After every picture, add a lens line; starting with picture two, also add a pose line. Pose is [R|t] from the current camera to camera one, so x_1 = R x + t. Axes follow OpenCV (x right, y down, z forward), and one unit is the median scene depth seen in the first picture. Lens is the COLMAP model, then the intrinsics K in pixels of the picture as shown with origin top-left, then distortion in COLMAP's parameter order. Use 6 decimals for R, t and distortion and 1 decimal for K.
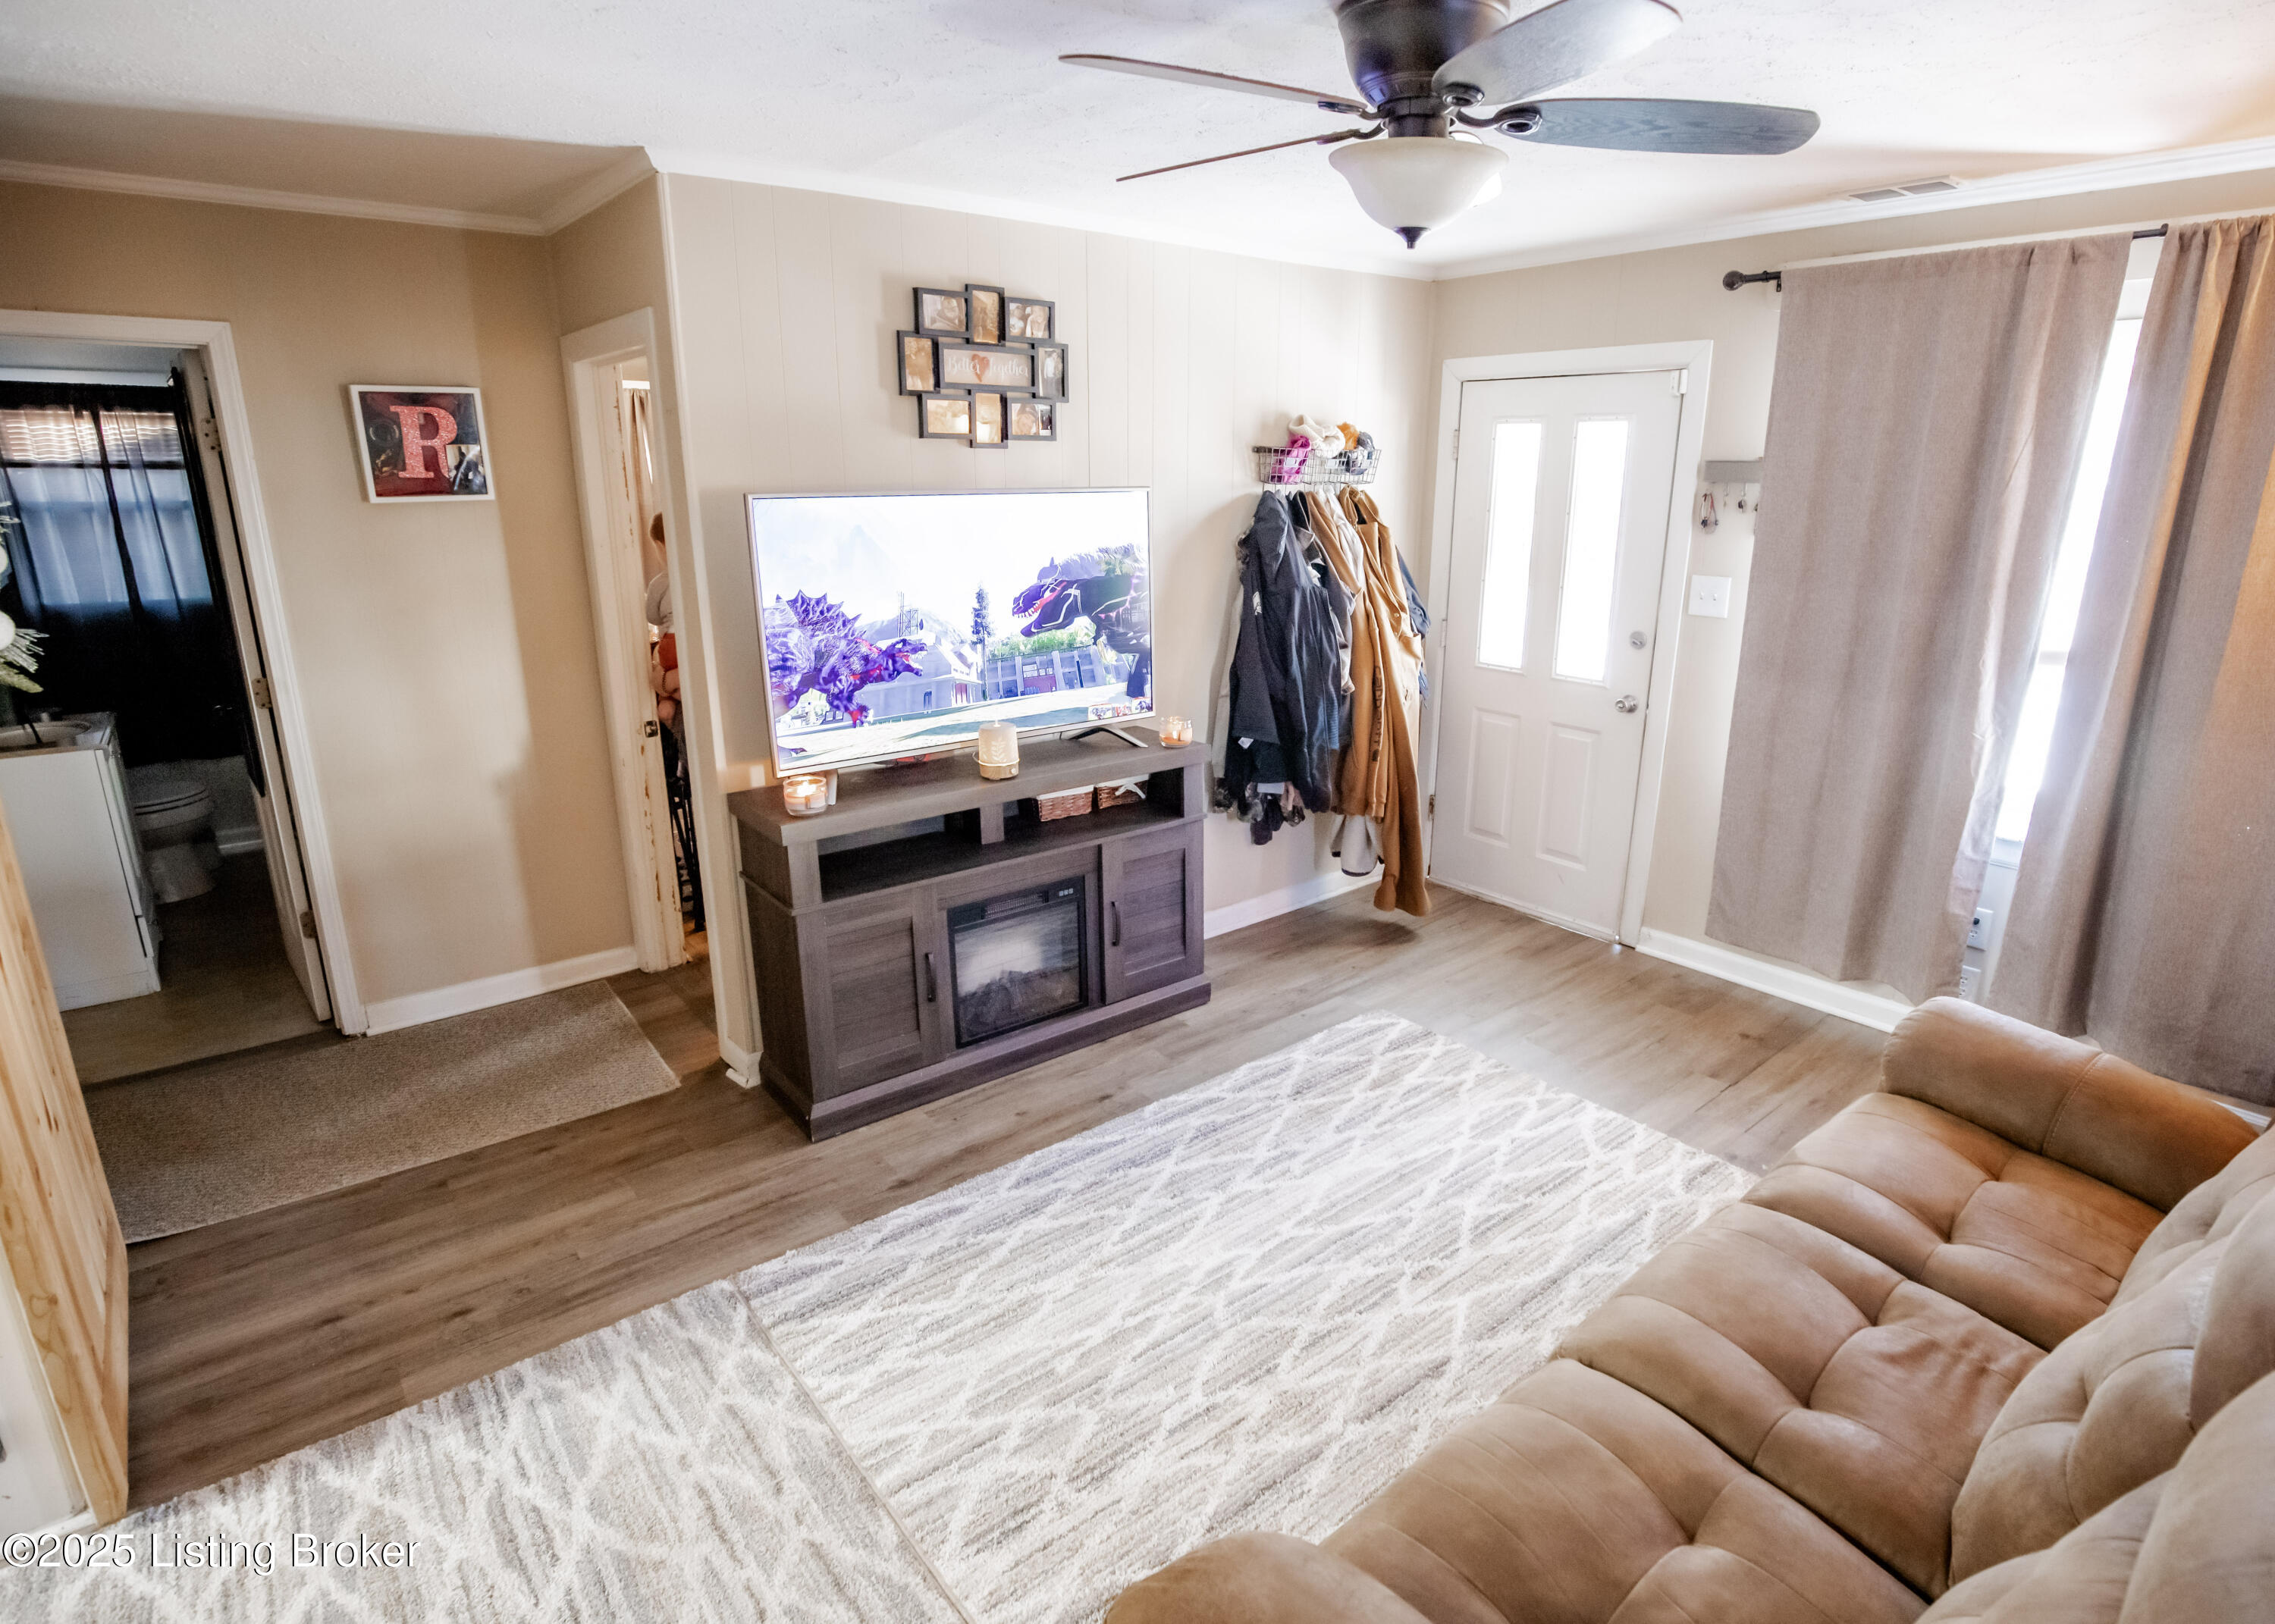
lens RADIAL K [[1174.1, 0, 1214.6], [0, 1174.1, 803.9], [0, 0, 1]] dist [-0.030077, 0.000967]
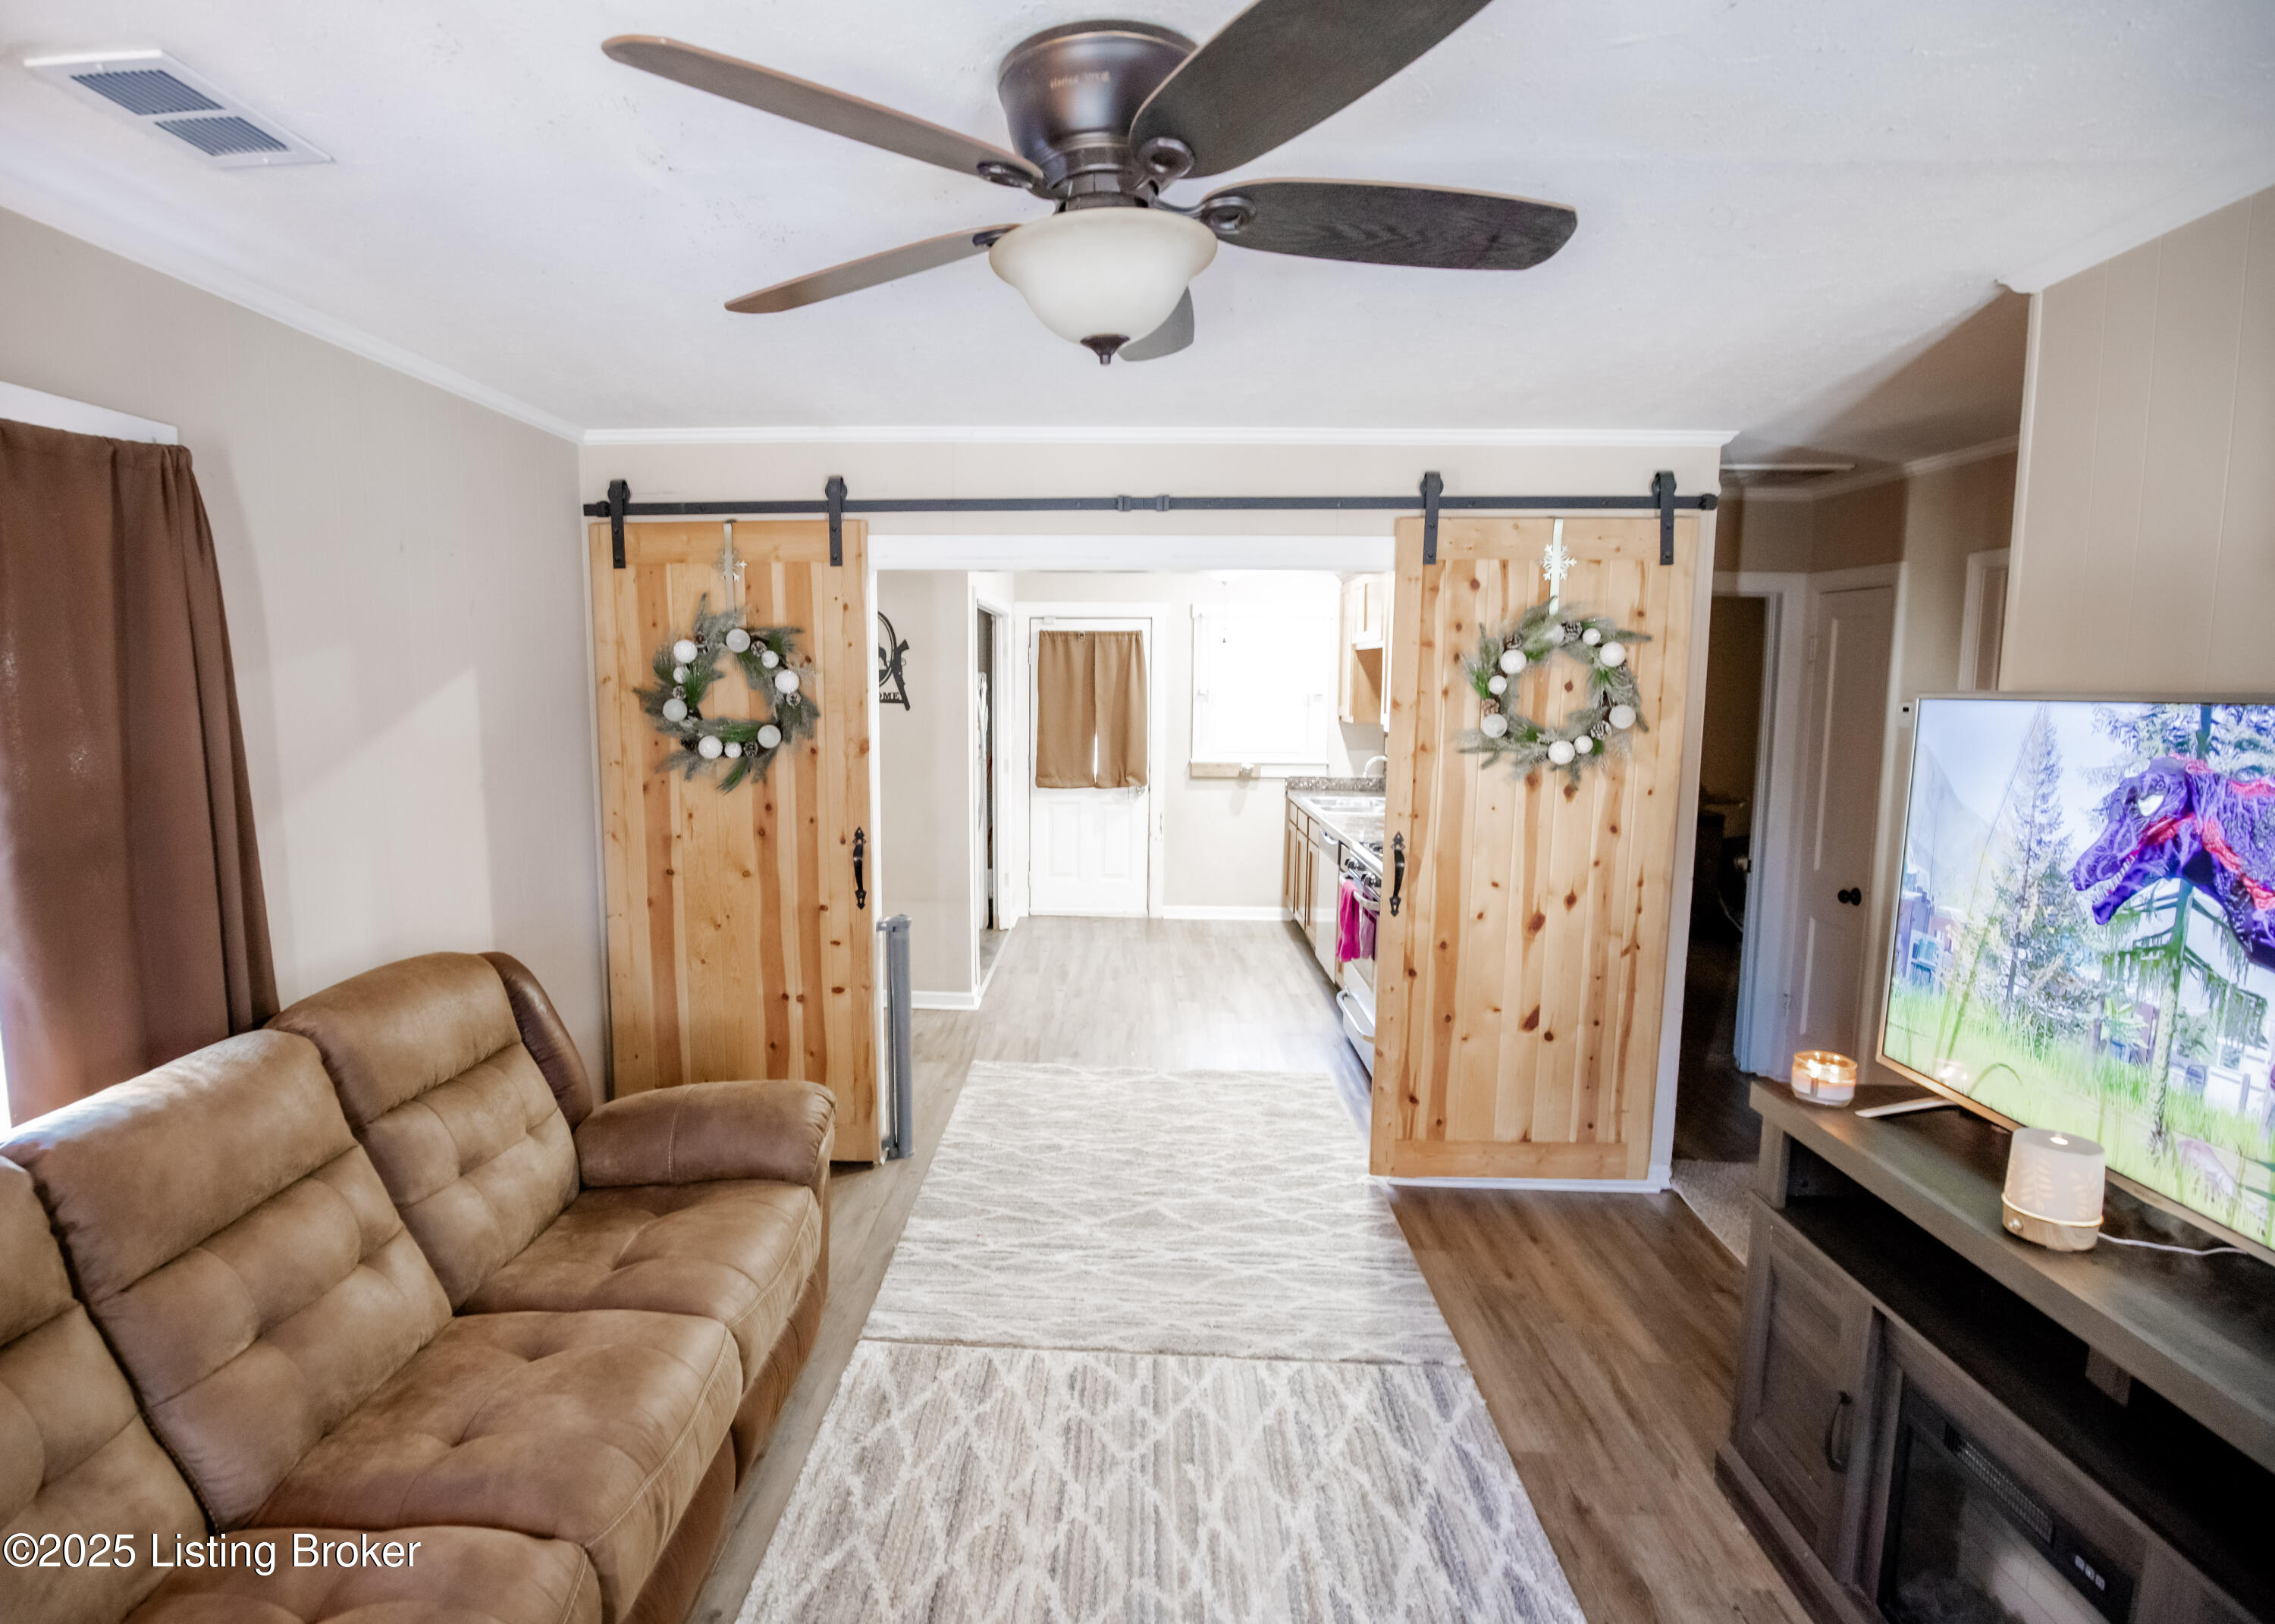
lens RADIAL K [[1159.0, 0, 1046.1], [0, 1159.0, 813.7], [0, 0, 1]] dist [-0.031720, 0.001580]
pose [[-0.710610, 0.073573, -0.699729, 0.477674], [-0.197471, 0.933689, 0.298714, -0.268982], [0.675306, 0.350446, -0.648960, 1.001090]]
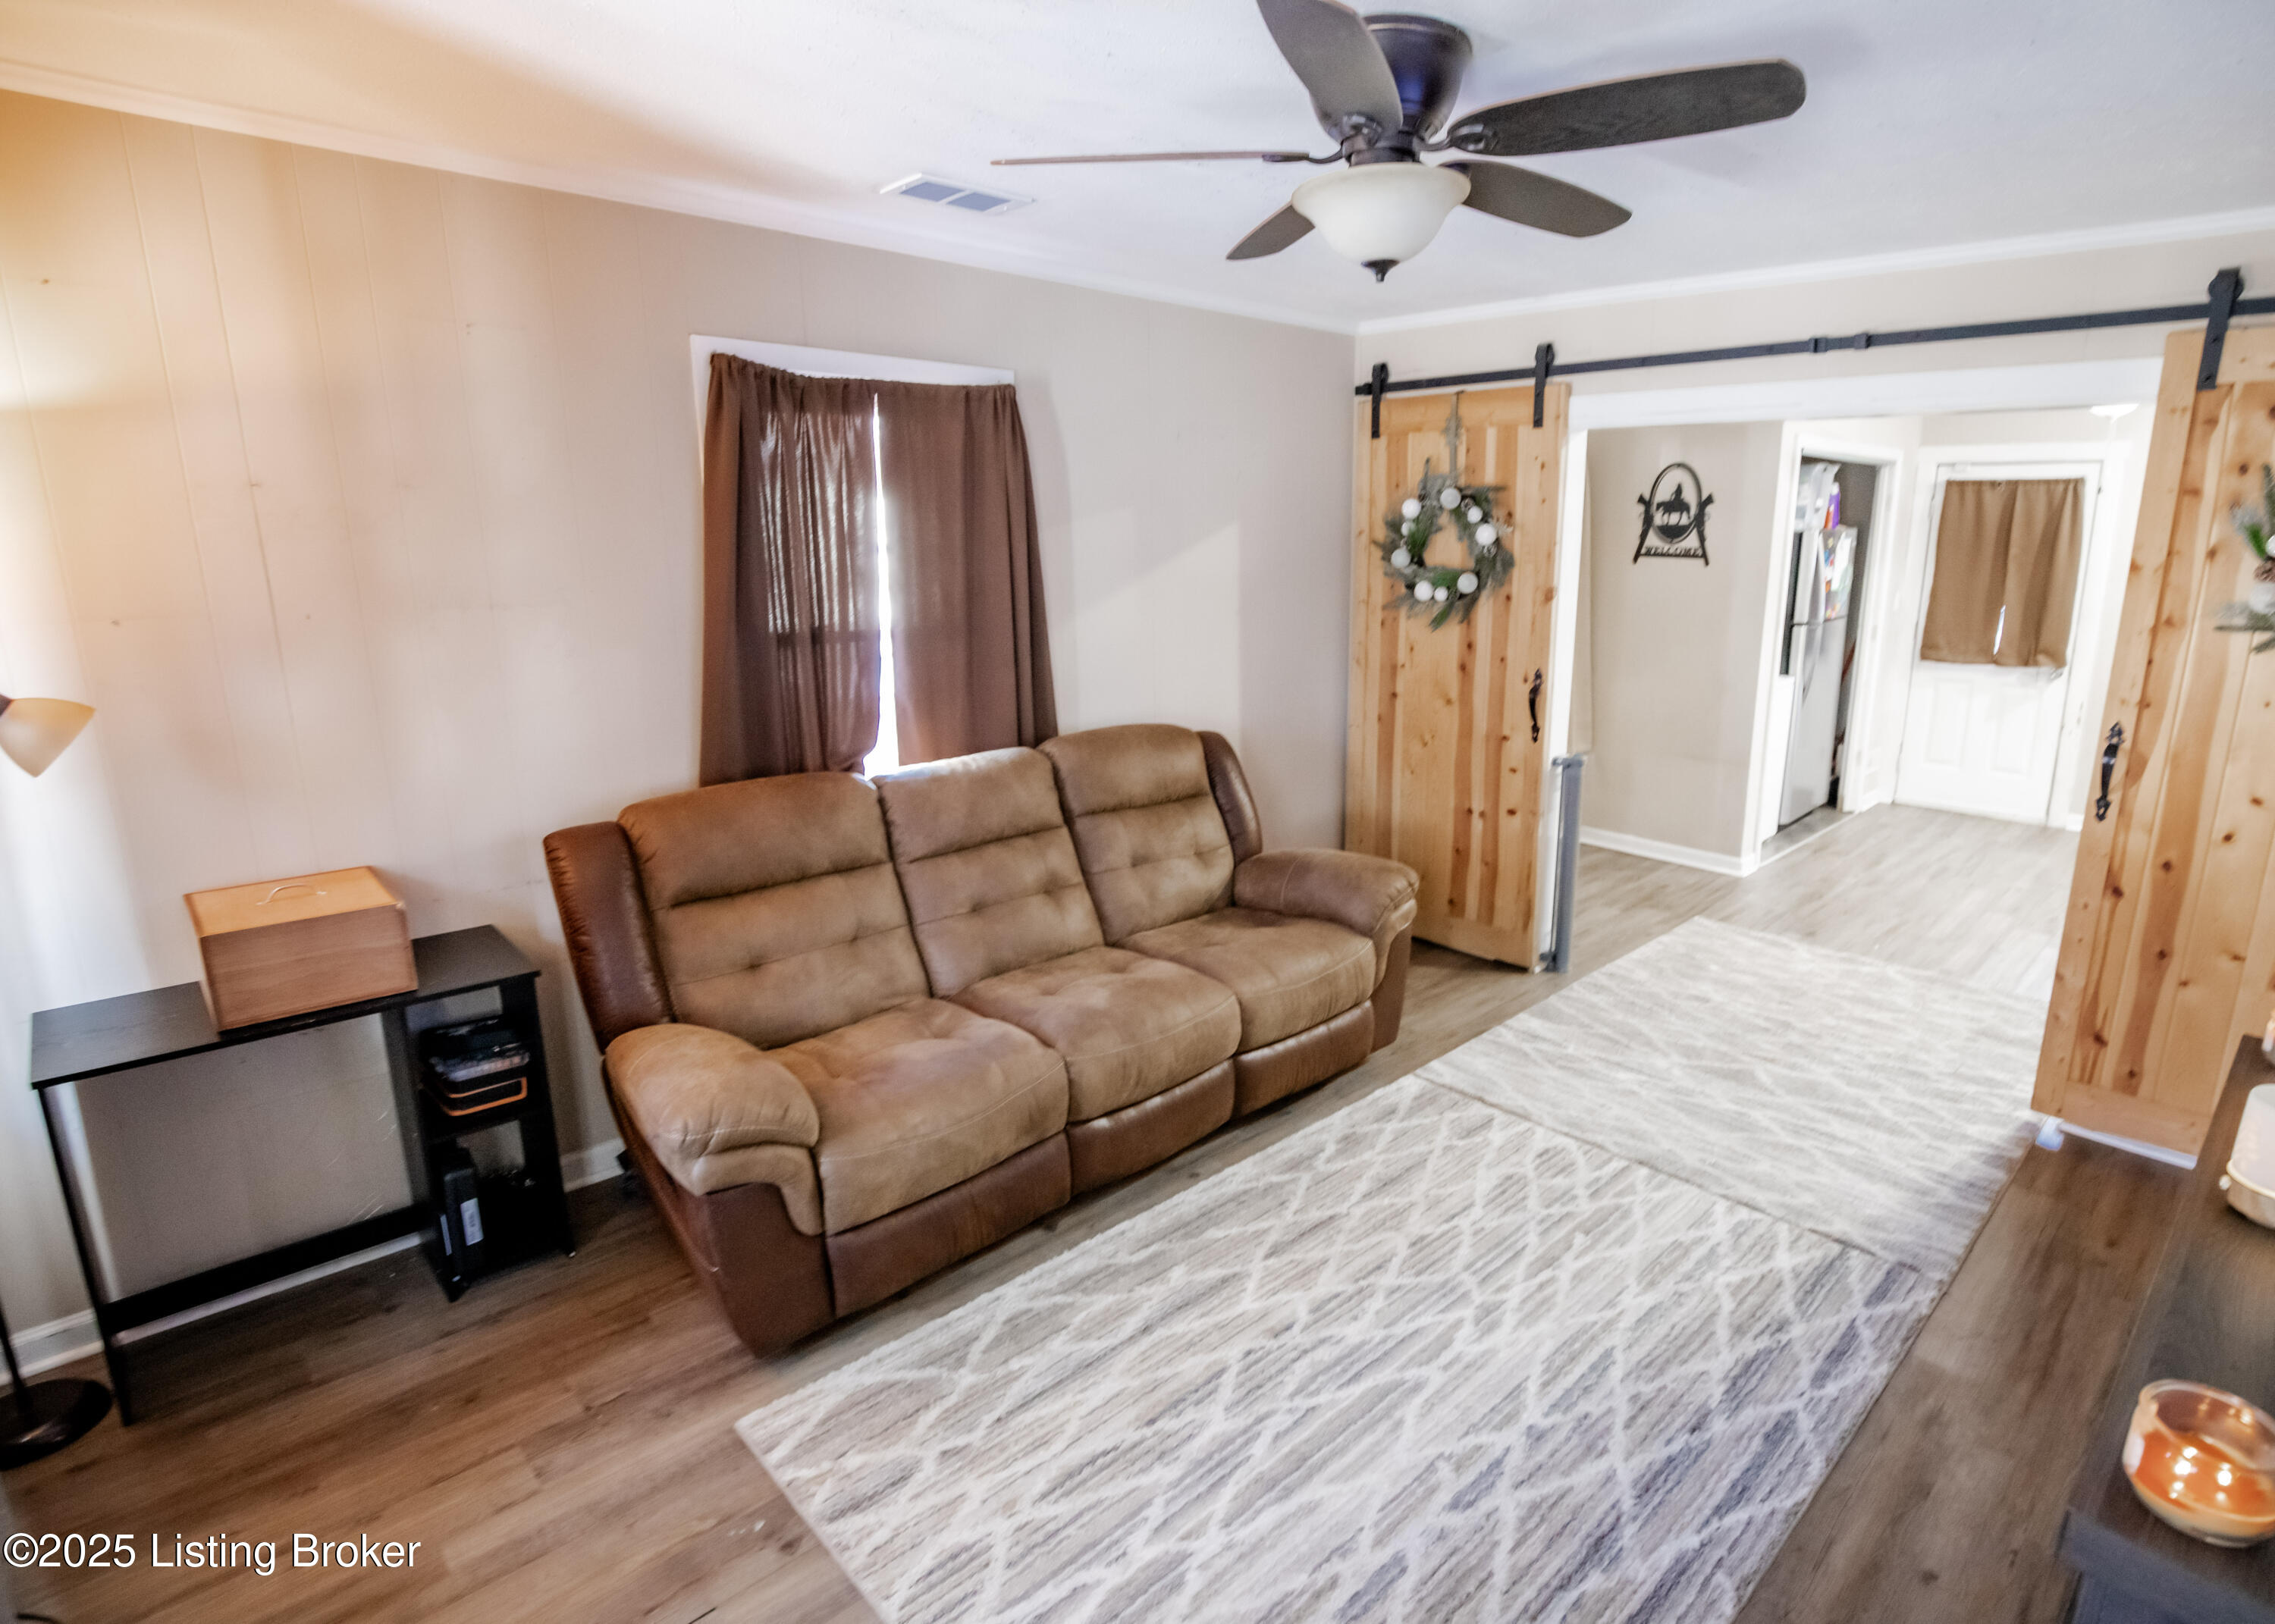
lens RADIAL K [[1174.1, 0, 1214.6], [0, 1174.1, 803.9], [0, 0, 1]] dist [-0.030077, 0.000967]
pose [[-0.998001, 0.006440, -0.062870, 0.236881], [-0.024620, 0.876593, 0.480602, -0.359639], [0.058207, 0.481189, -0.874682, 1.323958]]
